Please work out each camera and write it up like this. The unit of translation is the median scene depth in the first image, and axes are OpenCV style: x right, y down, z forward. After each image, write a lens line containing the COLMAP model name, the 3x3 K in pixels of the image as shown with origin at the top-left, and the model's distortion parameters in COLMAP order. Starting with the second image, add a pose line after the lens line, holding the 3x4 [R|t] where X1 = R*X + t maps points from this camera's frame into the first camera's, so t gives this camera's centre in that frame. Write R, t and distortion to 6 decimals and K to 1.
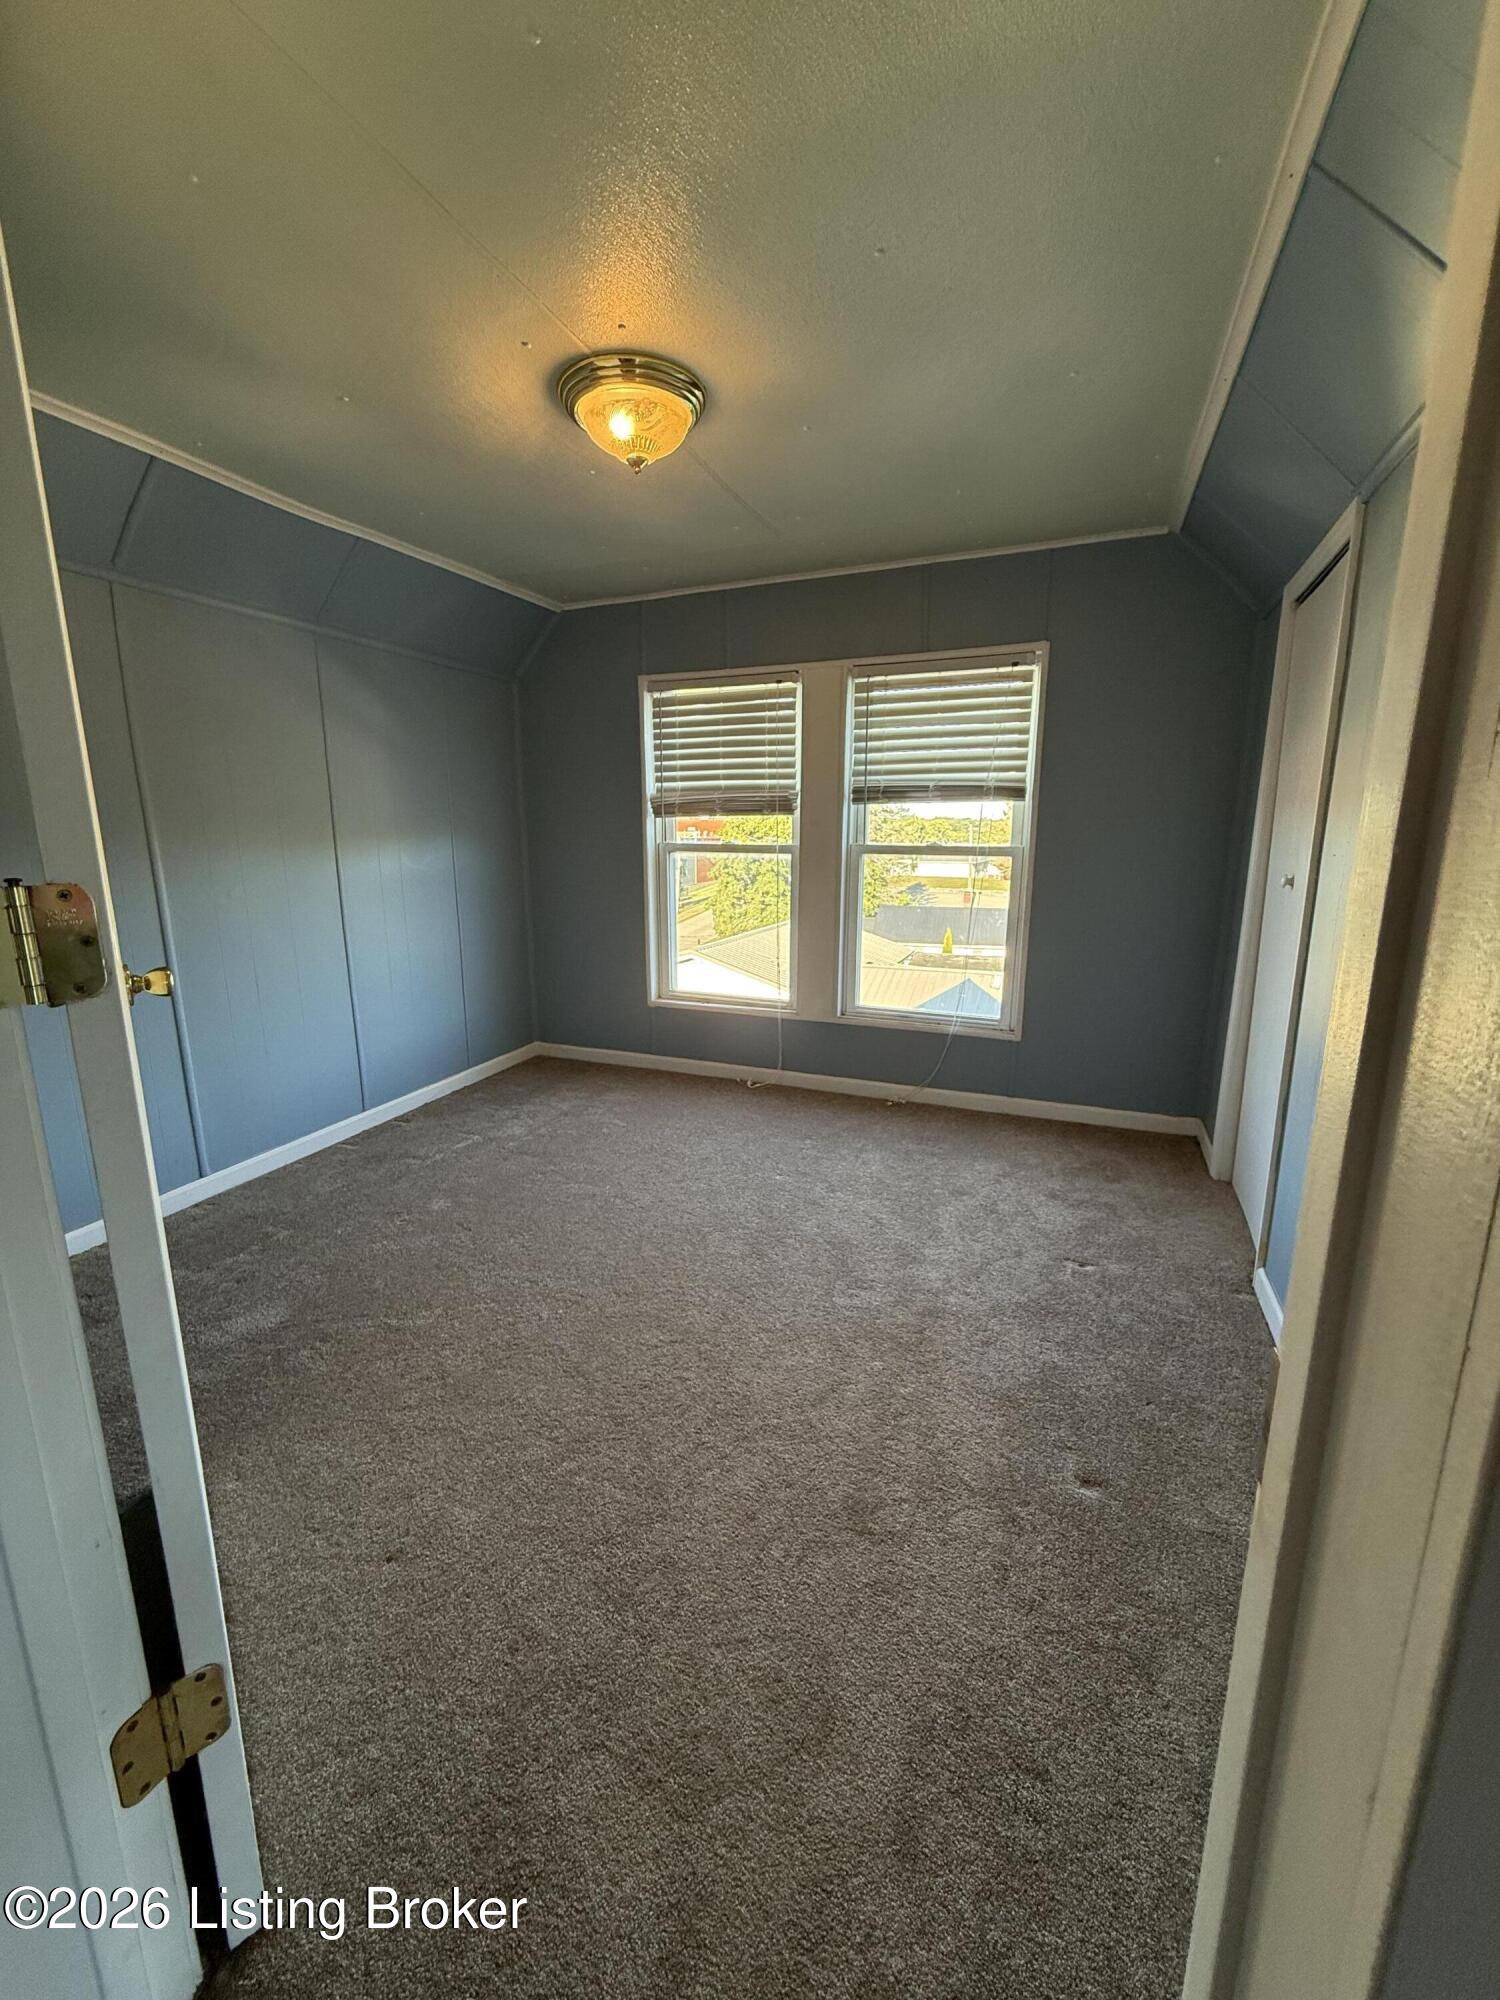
lens RADIAL K [[797.7, 0, 744.6], [0, 797.7, 996.7], [0, 0, 1]] dist [-0.002708, -0.000477]
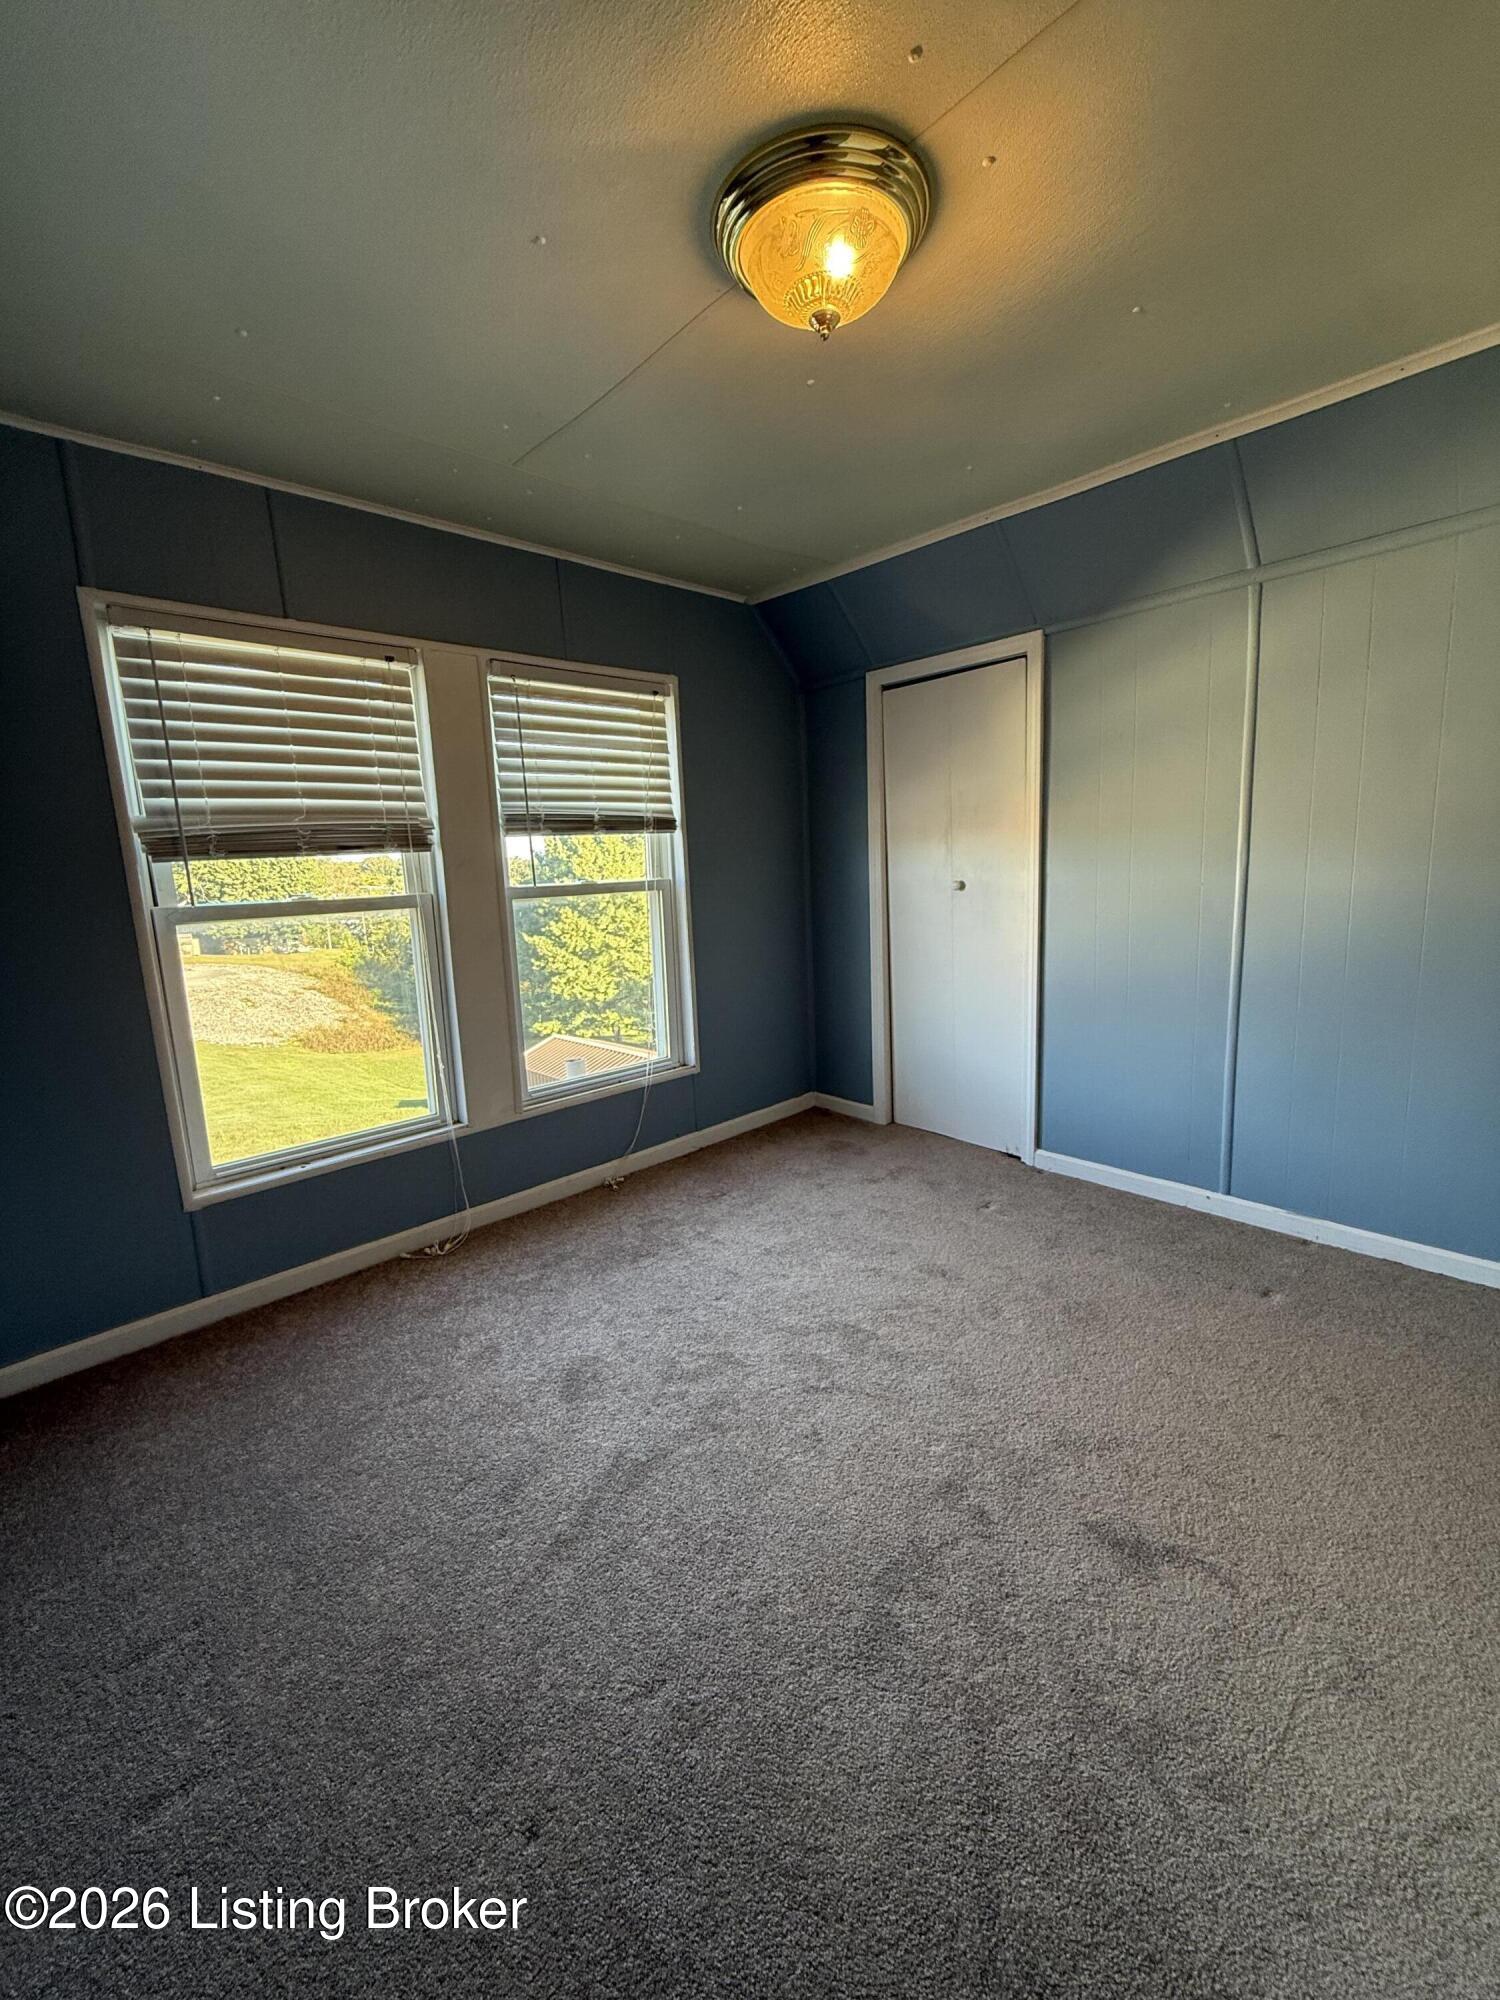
lens RADIAL K [[797.7, 0, 746.1], [0, 797.7, 995.1], [0, 0, 1]] dist [-0.002708, -0.000477]
pose [[0.417030, -0.169728, 0.892905, -0.498032], [0.231877, 0.969769, 0.076041, -0.098679], [-0.878817, 0.175333, 0.443778, 0.488462]]
